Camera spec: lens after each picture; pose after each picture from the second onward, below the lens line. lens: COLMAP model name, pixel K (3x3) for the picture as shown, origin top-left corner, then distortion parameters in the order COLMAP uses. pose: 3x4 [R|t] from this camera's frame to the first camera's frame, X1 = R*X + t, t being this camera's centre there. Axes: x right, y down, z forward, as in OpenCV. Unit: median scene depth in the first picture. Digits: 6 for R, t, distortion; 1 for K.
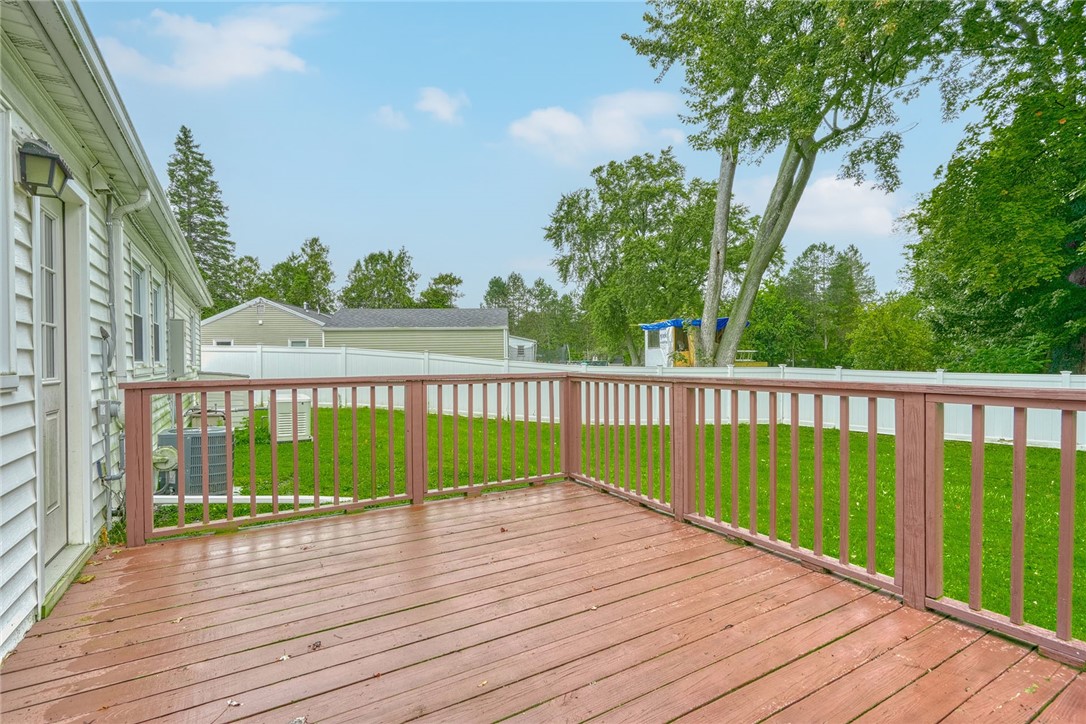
lens RADIAL K [[510.3, 0, 539.1], [0, 510.3, 364.7], [0, 0, 1]] dist [0.002282, 0.001559]
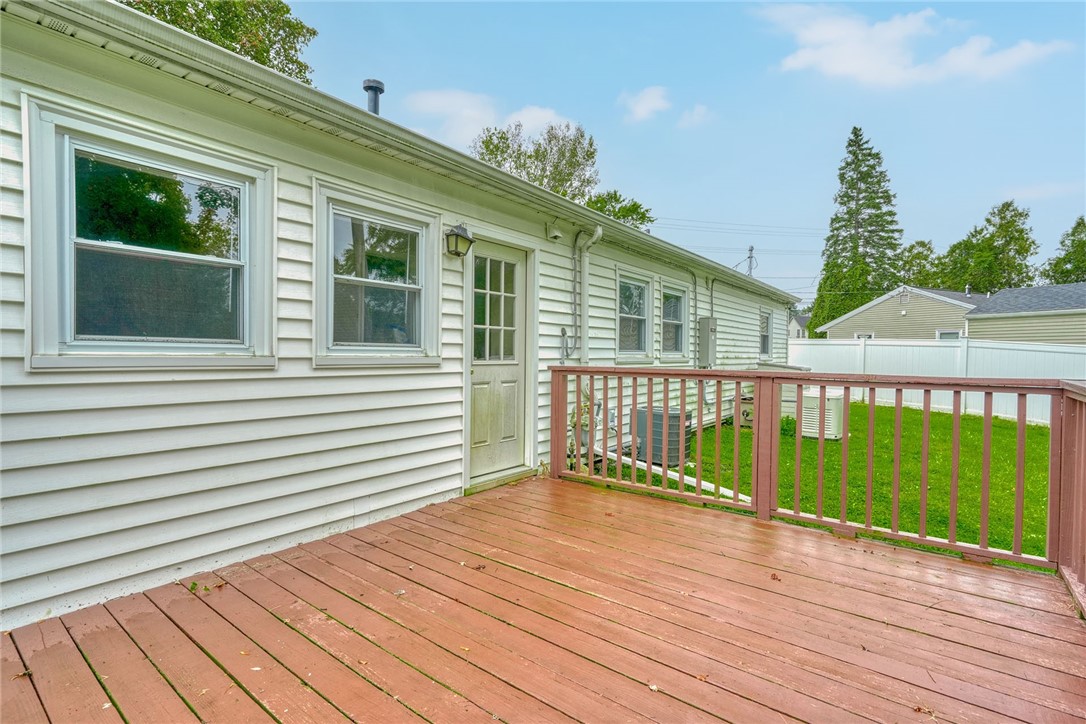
lens RADIAL K [[510.3, 0, 540.8], [0, 510.3, 363.3], [0, 0, 1]] dist [0.002282, 0.001559]
pose [[0.372553, 0.029528, -0.927541, 0.039069], [-0.020971, 0.999506, 0.023396, -0.000367], [0.927774, 0.010735, 0.372988, 0.030837]]
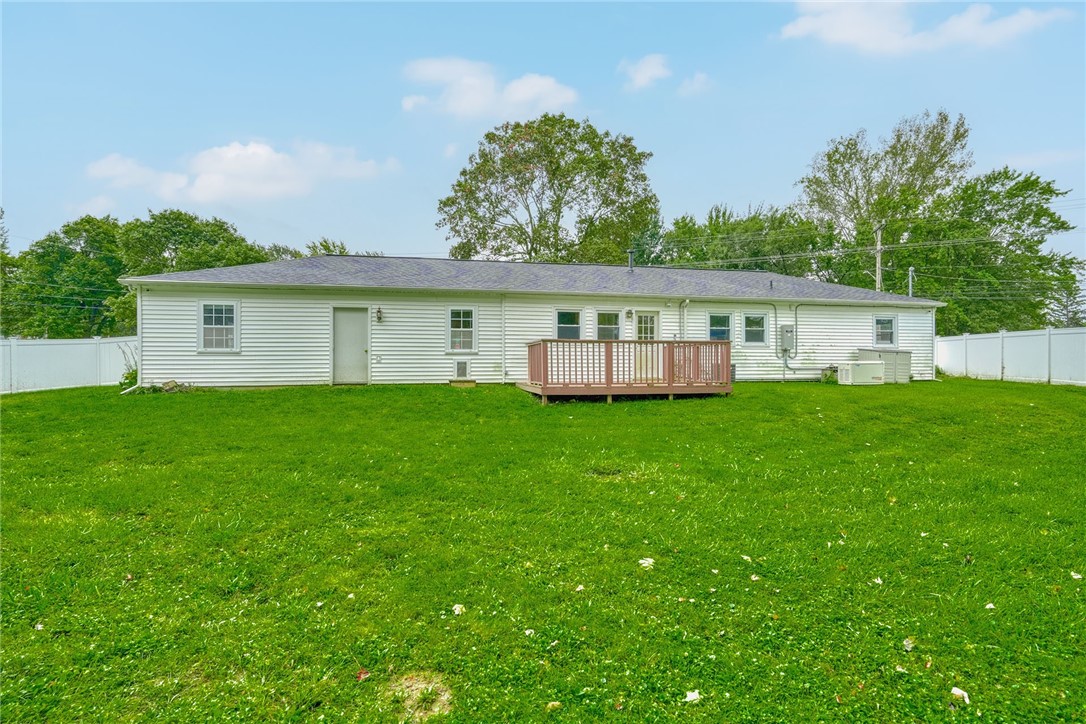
lens RADIAL K [[510.3, 0, 544.7], [0, 510.3, 366.8], [0, 0, 1]] dist [0.002282, 0.001559]
pose [[-0.312531, 0.009670, -0.949858, 0.294911], [-0.004933, 0.999918, 0.011803, 0.012758], [0.949895, 0.008374, -0.312458, 0.103550]]
